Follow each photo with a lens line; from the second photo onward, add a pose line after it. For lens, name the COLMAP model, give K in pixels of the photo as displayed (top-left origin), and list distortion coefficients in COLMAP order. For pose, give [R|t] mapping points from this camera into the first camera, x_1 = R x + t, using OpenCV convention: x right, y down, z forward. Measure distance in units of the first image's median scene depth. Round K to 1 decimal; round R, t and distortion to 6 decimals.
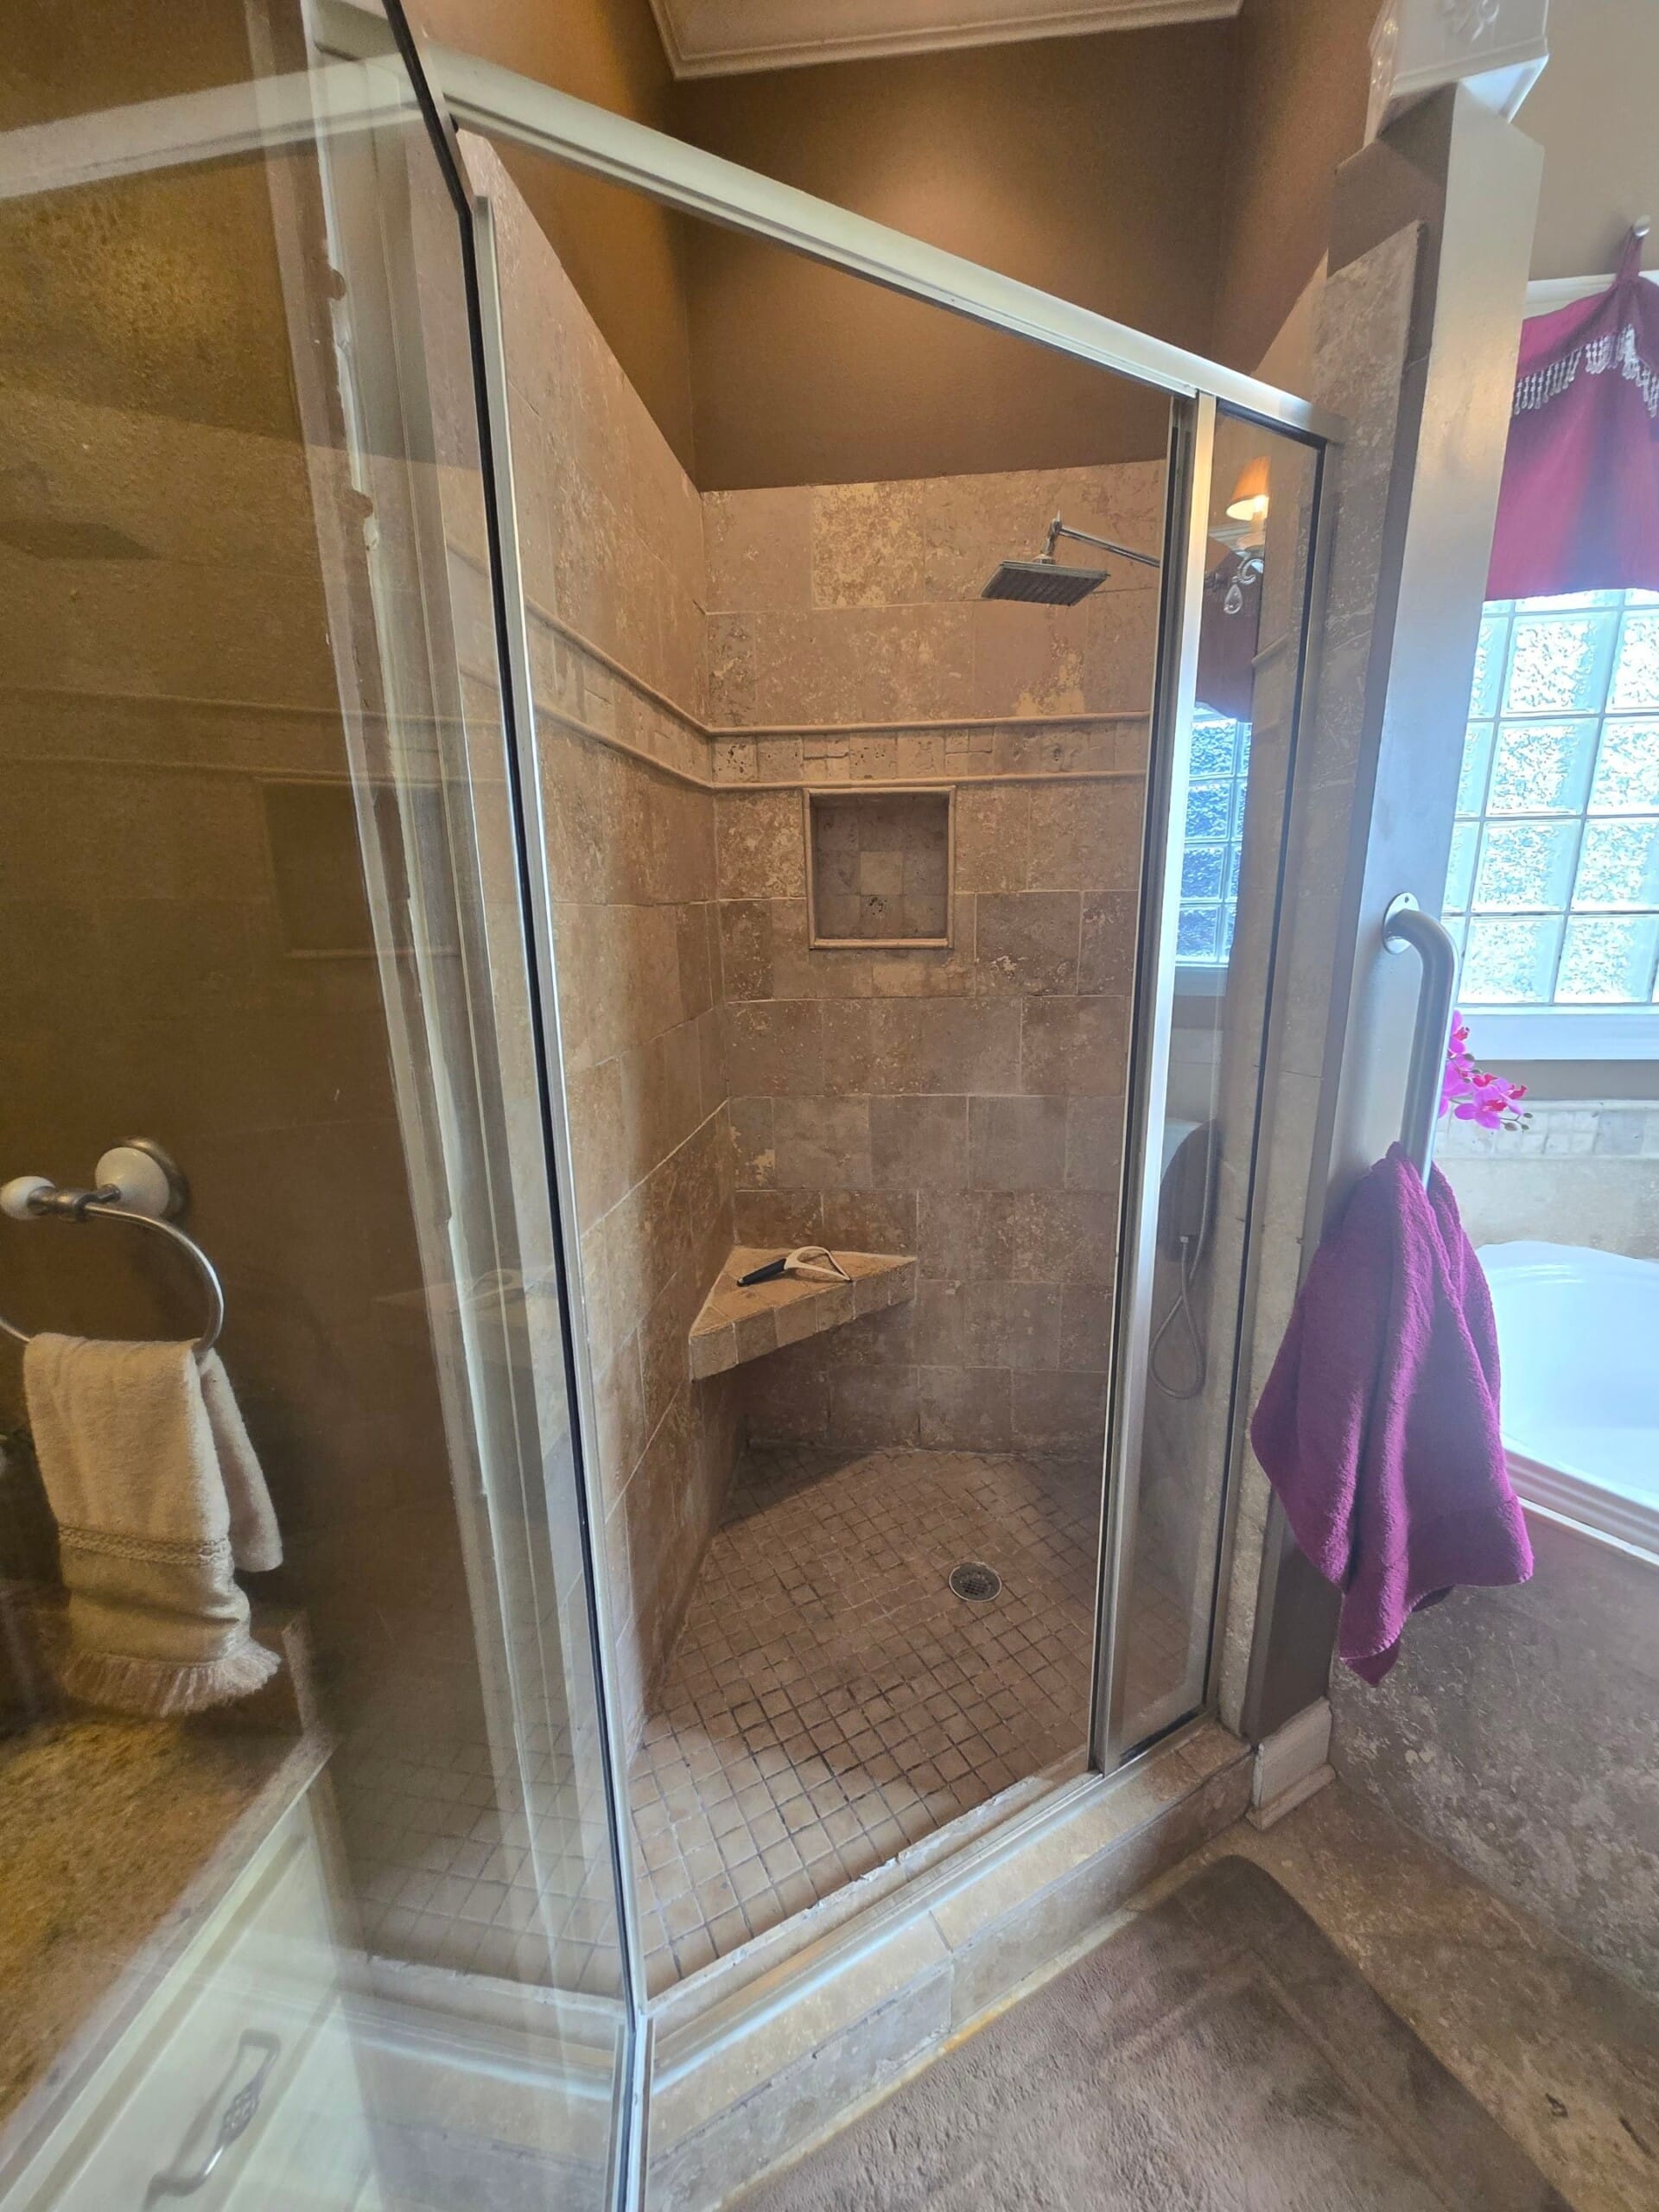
lens RADIAL K [[862.8, 0, 852.9], [0, 862.8, 1102.1], [0, 0, 1]] dist [-0.002844, 0.000985]
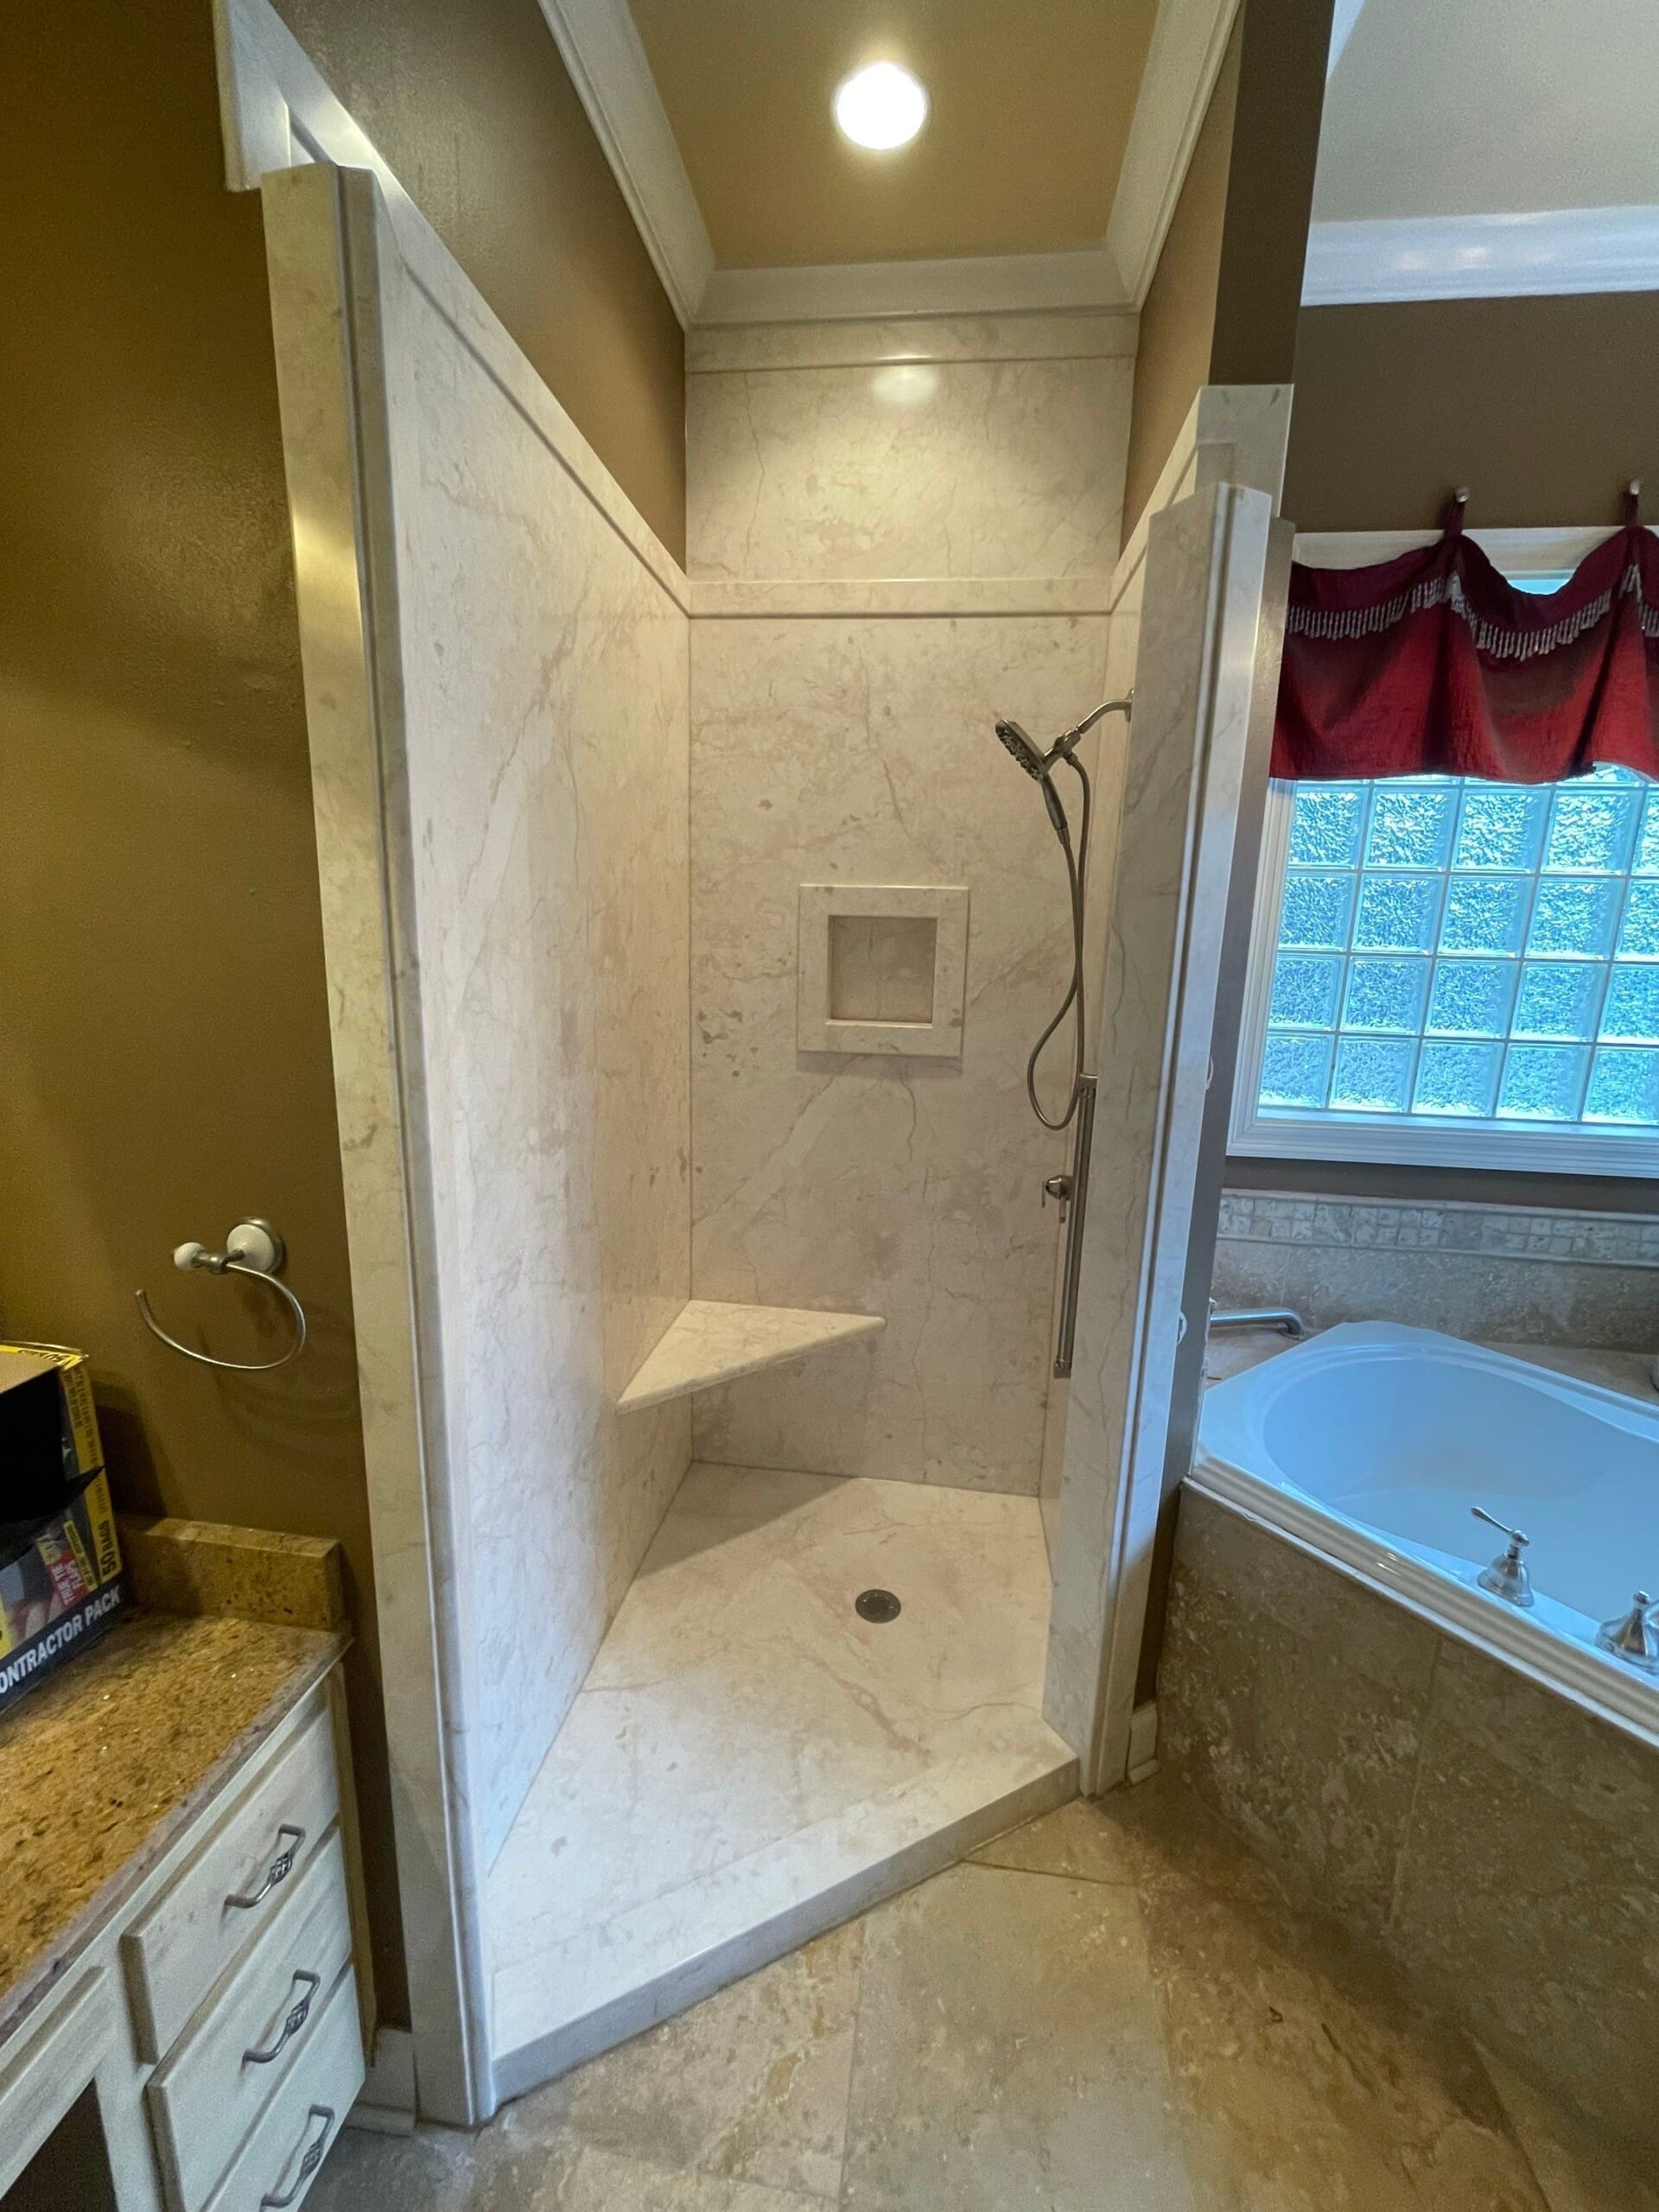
lens RADIAL K [[877.1, 0, 842.0], [0, 877.1, 1103.4], [0, 0, 1]] dist [-0.007080, -0.000414]
pose [[0.998793, 0.047094, -0.013966, 0.089169], [-0.047587, 0.998168, -0.037368, -0.061432], [0.012180, 0.037987, 0.999204, -0.219002]]
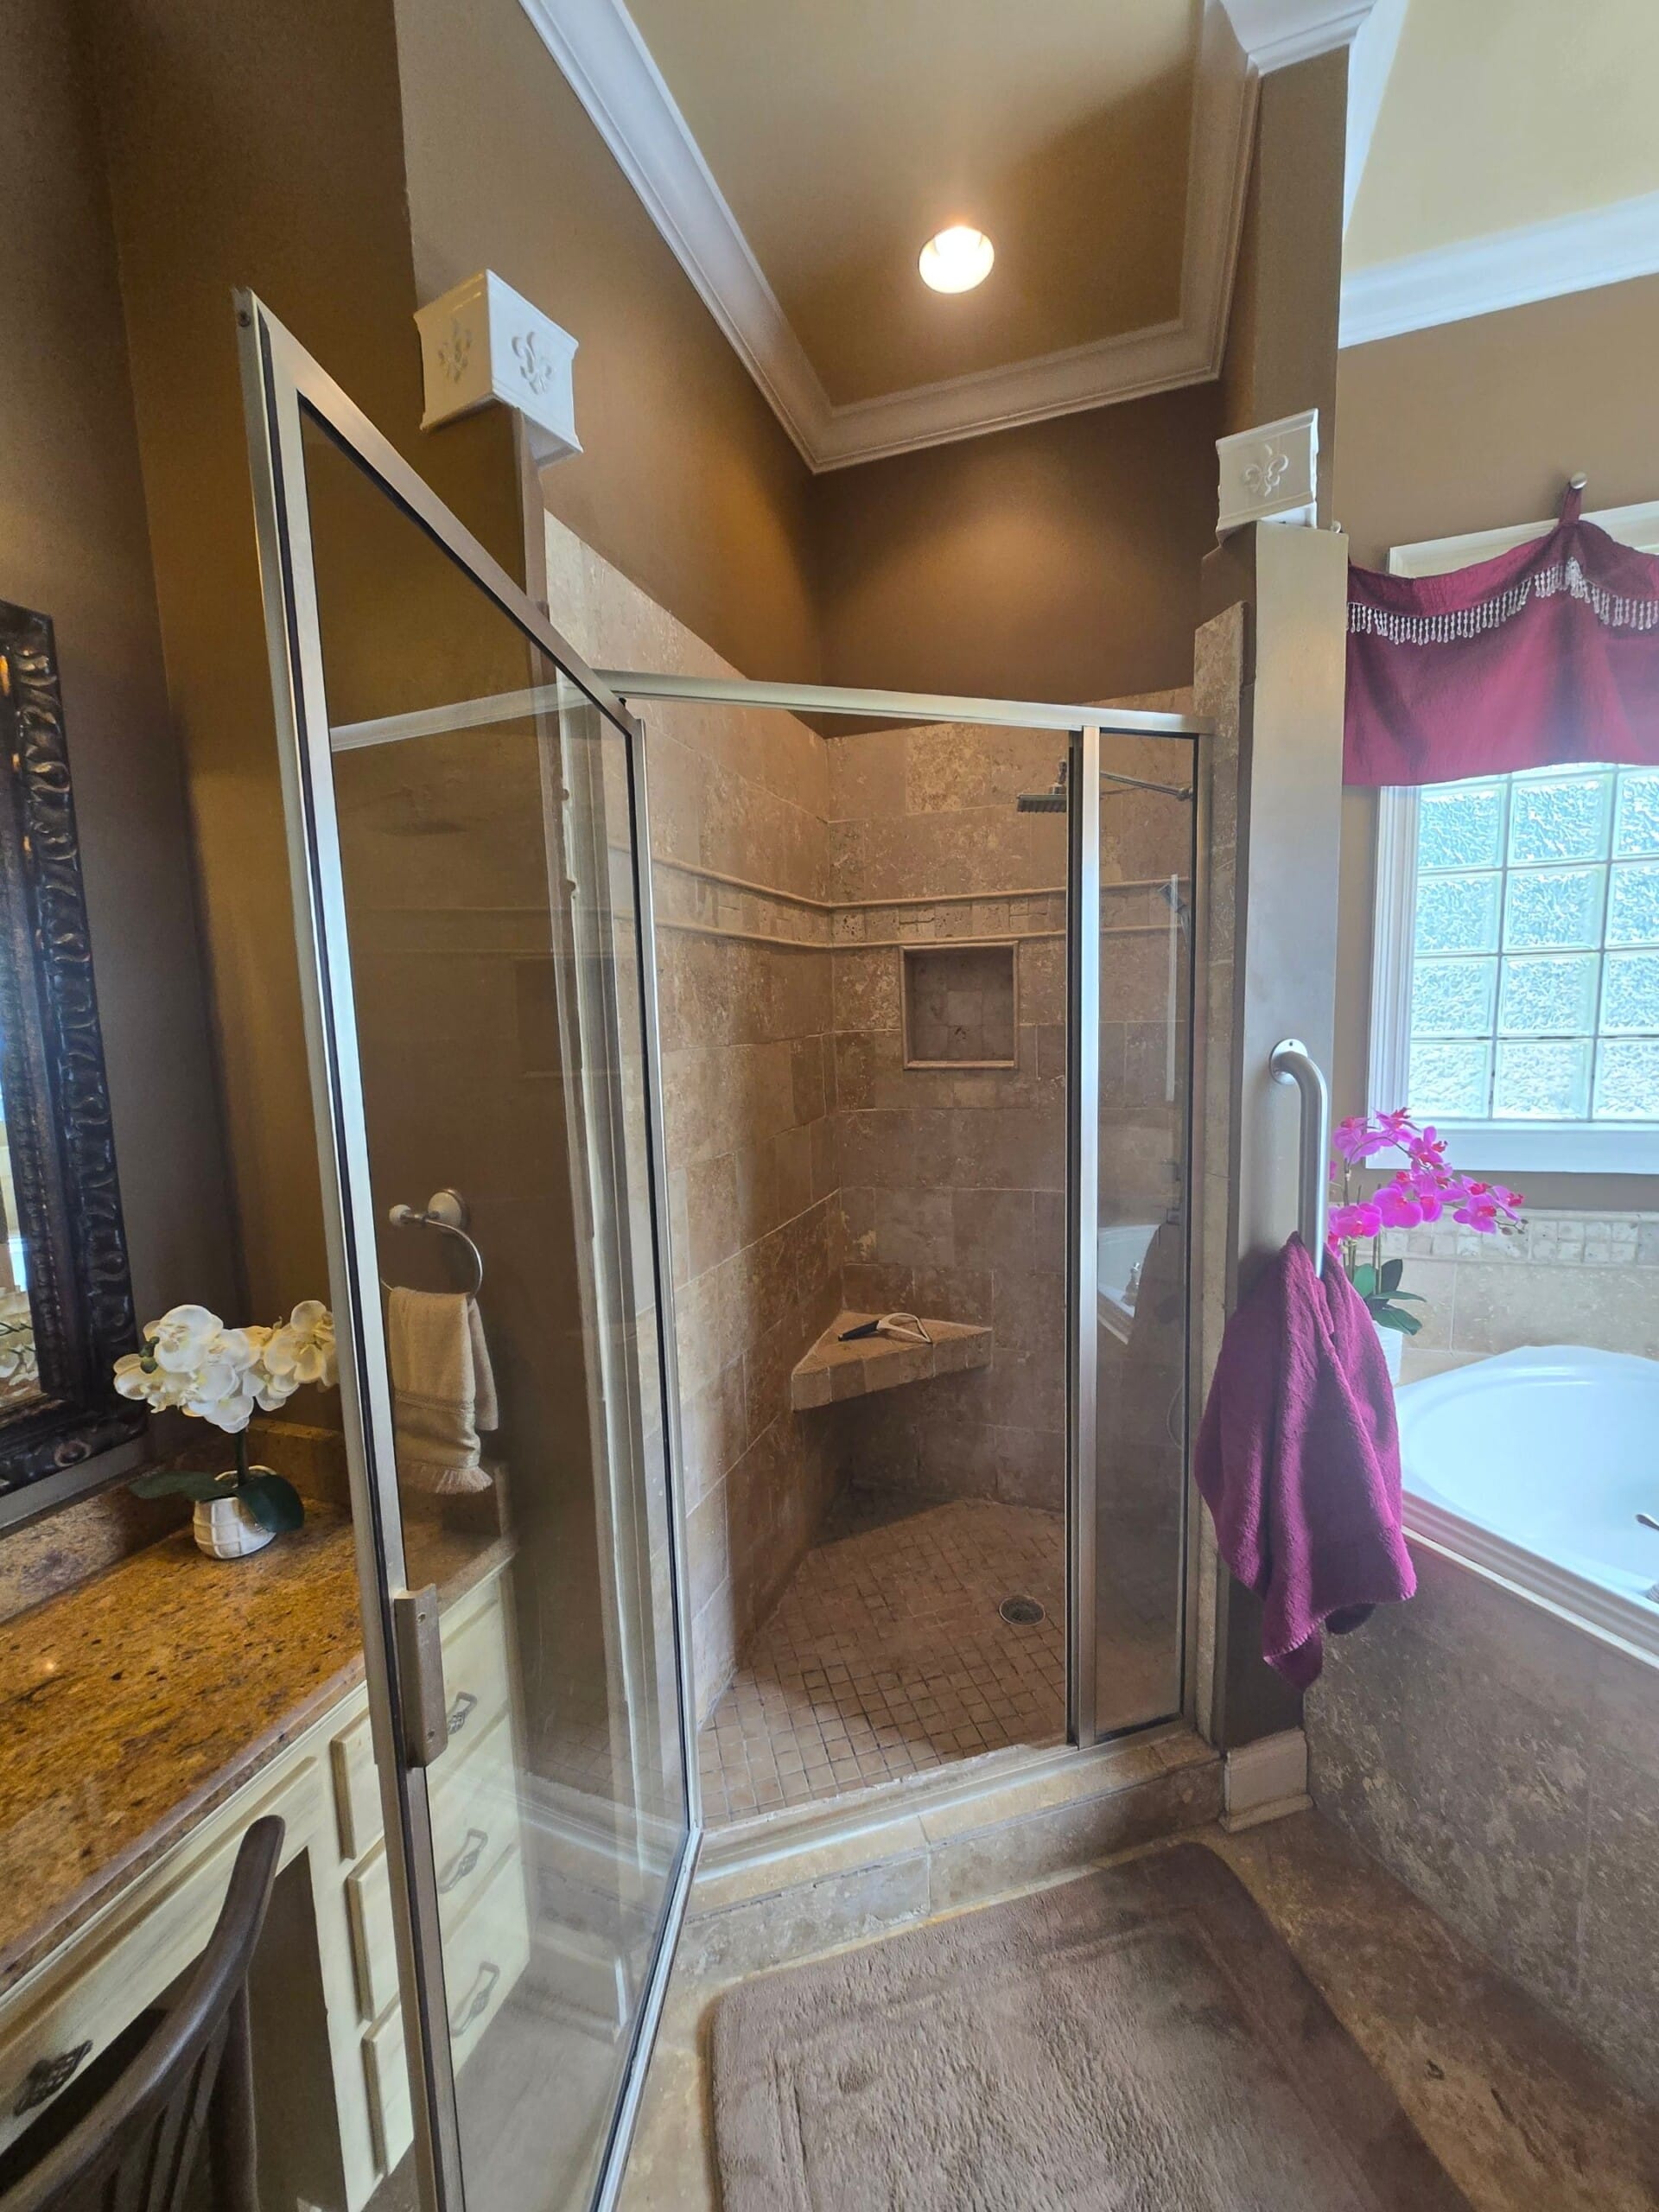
lens RADIAL K [[862.8, 0, 859.3], [0, 862.8, 1108.8], [0, 0, 1]] dist [-0.002844, 0.000985]
pose [[0.977408, 0.009153, -0.211162, 0.192211], [-0.031894, 0.994009, -0.104545, 0.015482], [0.208940, 0.108918, 0.971844, -0.284518]]
